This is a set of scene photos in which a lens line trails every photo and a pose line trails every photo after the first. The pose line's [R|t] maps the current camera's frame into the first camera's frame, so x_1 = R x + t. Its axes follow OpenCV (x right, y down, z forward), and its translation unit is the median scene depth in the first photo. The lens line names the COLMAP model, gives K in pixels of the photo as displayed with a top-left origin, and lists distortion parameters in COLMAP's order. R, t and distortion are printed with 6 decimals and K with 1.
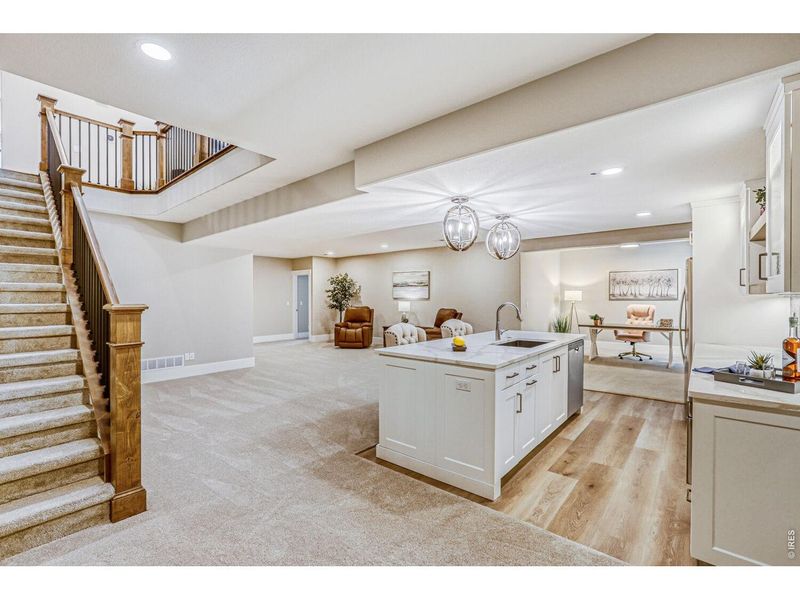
lens RADIAL K [[379.4, 0, 400.5], [0, 379.4, 300.5], [0, 0, 1]] dist [-0.007797, 0.001303]
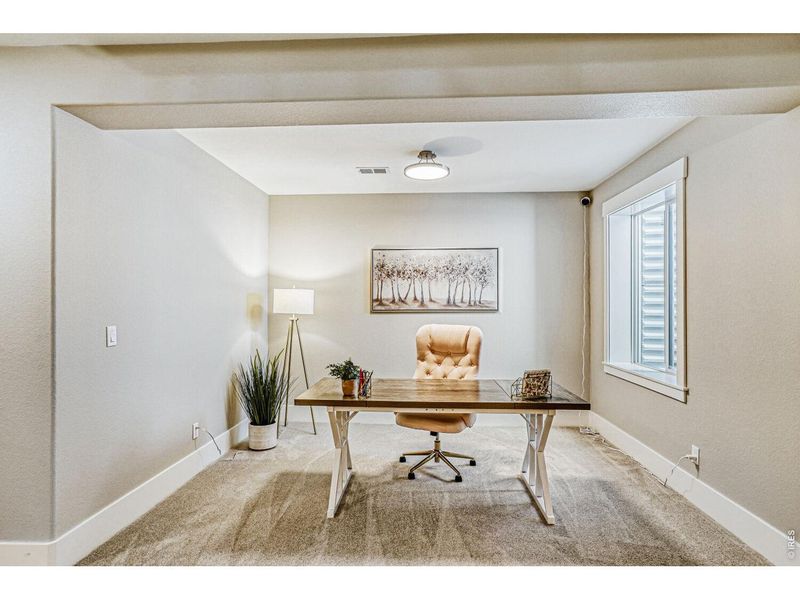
lens RADIAL K [[415.0, 0, 400.5], [0, 415.0, 303.2], [0, 0, 1]] dist [-0.029373, -0.000016]
pose [[0.812286, 0.006948, 0.583218, 0.312010], [0.000183, 0.999926, -0.012167, -0.006183], [-0.583259, 0.009989, 0.812224, 0.618261]]
